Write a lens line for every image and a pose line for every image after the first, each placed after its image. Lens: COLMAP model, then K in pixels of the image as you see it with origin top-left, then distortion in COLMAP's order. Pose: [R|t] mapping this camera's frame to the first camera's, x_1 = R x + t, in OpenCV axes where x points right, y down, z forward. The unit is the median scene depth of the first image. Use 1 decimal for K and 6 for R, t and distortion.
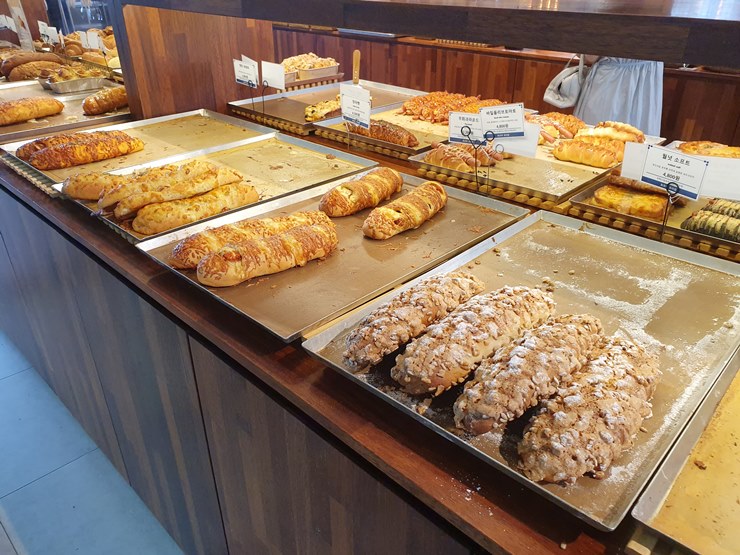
lens RADIAL K [[575.6, 0, 372.2], [0, 575.6, 277.2], [0, 0, 1]] dist [-0.005752, 0.033536]
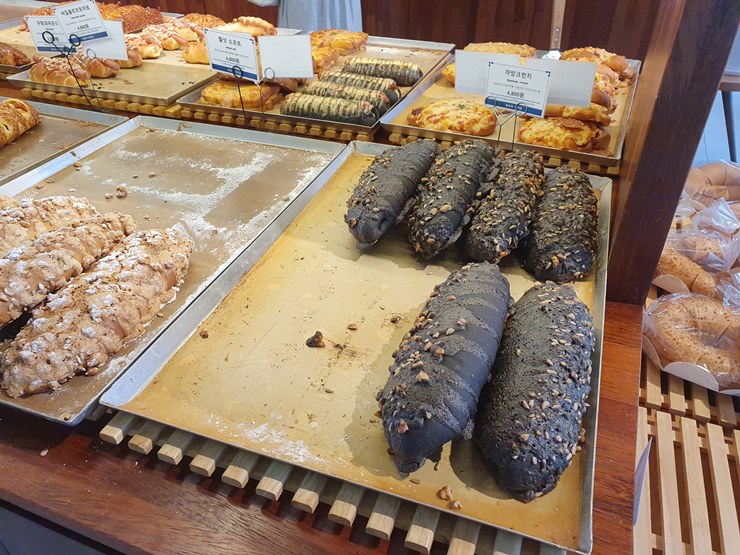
lens RADIAL K [[575.6, 0, 371.5], [0, 575.6, 276.1], [0, 0, 1]] dist [-0.005752, 0.033536]
pose [[0.928414, -0.220617, 0.298956, 0.323704], [0.184686, 0.972206, 0.143900, 0.076353], [-0.322394, -0.078386, 0.943355, -0.027121]]
